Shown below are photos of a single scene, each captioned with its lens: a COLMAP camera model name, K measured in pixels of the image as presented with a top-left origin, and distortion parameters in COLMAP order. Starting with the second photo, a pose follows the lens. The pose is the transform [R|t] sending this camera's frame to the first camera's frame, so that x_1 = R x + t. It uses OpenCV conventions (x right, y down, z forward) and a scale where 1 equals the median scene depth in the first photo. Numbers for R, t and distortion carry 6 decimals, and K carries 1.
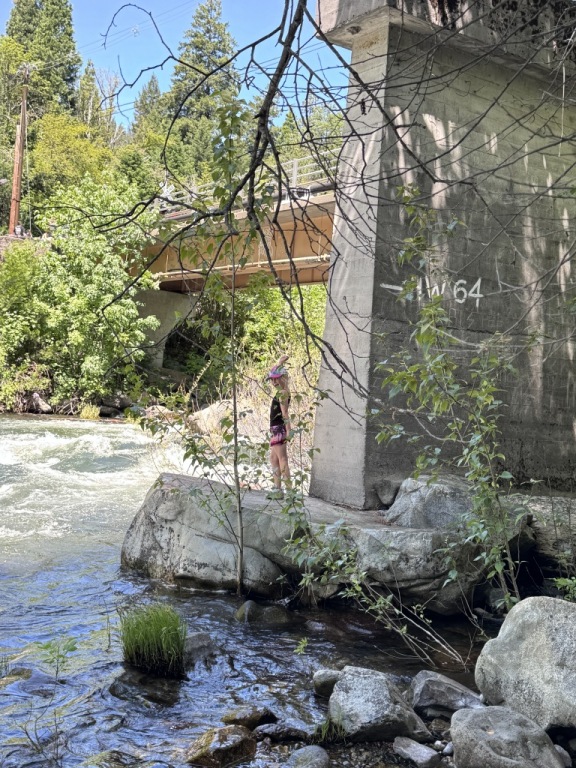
lens RADIAL K [[894.9, 0, 270.7], [0, 894.9, 376.2], [0, 0, 1]] dist [0.141769, 0.000000]
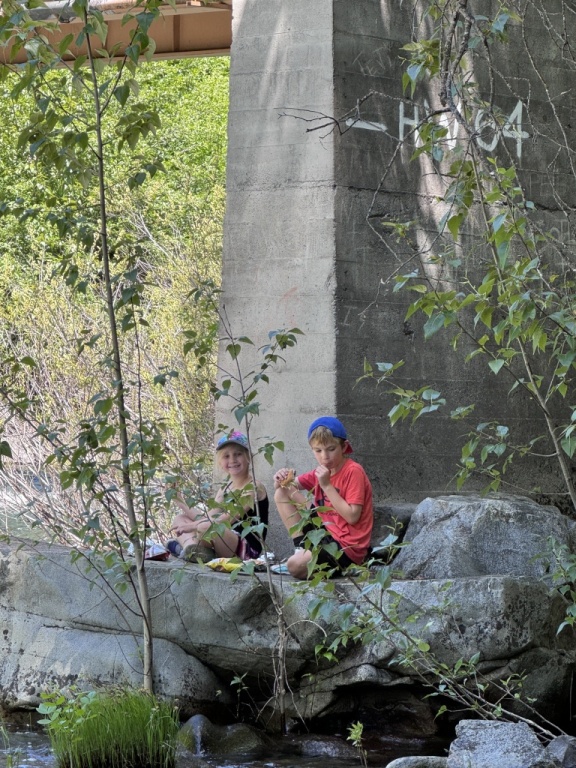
lens RADIAL K [[2872.9, 0, 291.6], [0, 2872.9, 380.2], [0, 0, 1]] dist [-0.079039, 0.000000]
pose [[0.975286, -0.049871, 0.215242, -0.300143], [0.047251, 0.998733, 0.017304, 0.015387], [-0.215833, -0.006706, 0.976407, -0.645554]]
